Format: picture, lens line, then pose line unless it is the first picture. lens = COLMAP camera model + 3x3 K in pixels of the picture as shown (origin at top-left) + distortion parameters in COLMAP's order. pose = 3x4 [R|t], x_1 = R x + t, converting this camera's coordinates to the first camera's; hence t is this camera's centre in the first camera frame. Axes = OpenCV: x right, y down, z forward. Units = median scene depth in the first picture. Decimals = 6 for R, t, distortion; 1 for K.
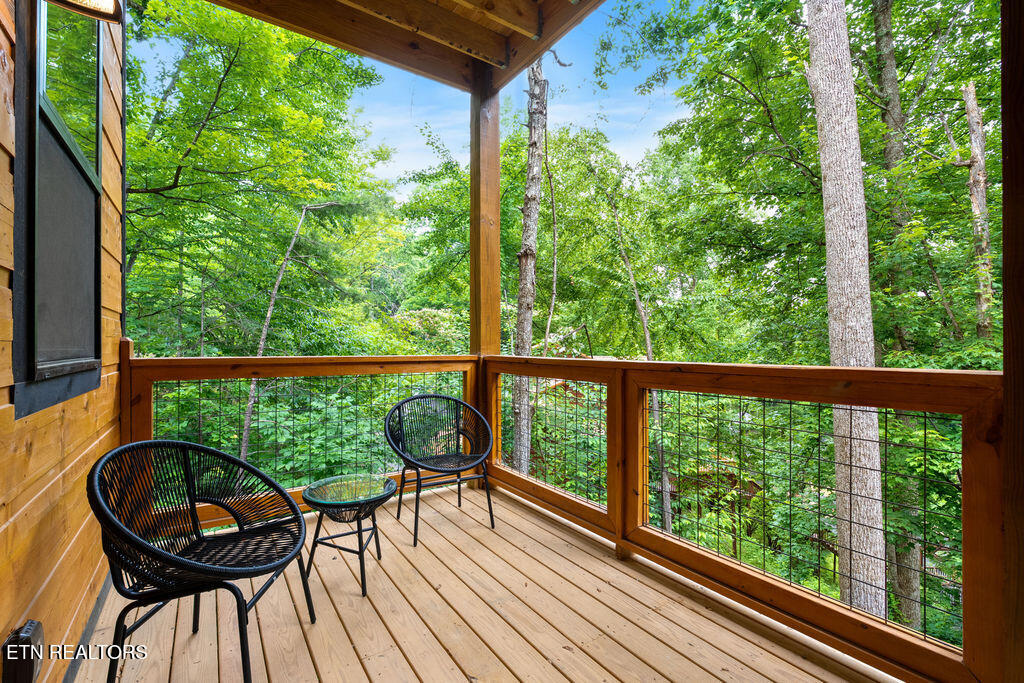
lens RADIAL K [[450.4, 0, 508.0], [0, 450.4, 345.8], [0, 0, 1]] dist [-0.005570, -0.000163]
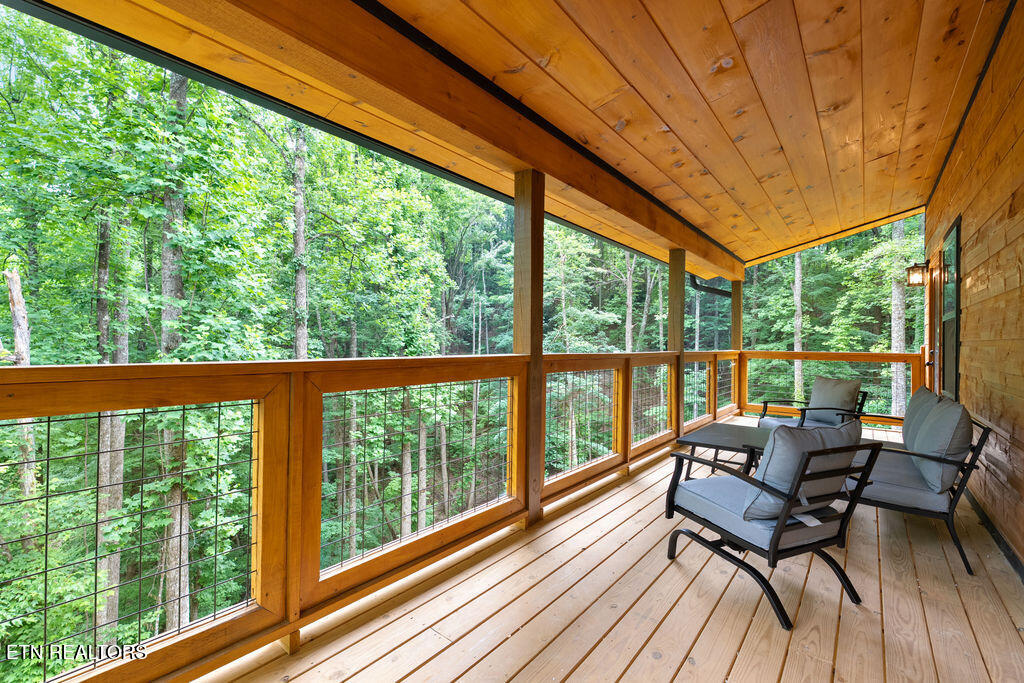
lens RADIAL K [[450.4, 0, 510.4], [0, 450.4, 344.1], [0, 0, 1]] dist [-0.005570, -0.000163]
pose [[-0.291794, 0.011543, 0.956412, -0.912773], [-0.006531, 0.999880, -0.014060, 0.025902], [-0.956459, -0.010349, -0.291683, 1.519677]]
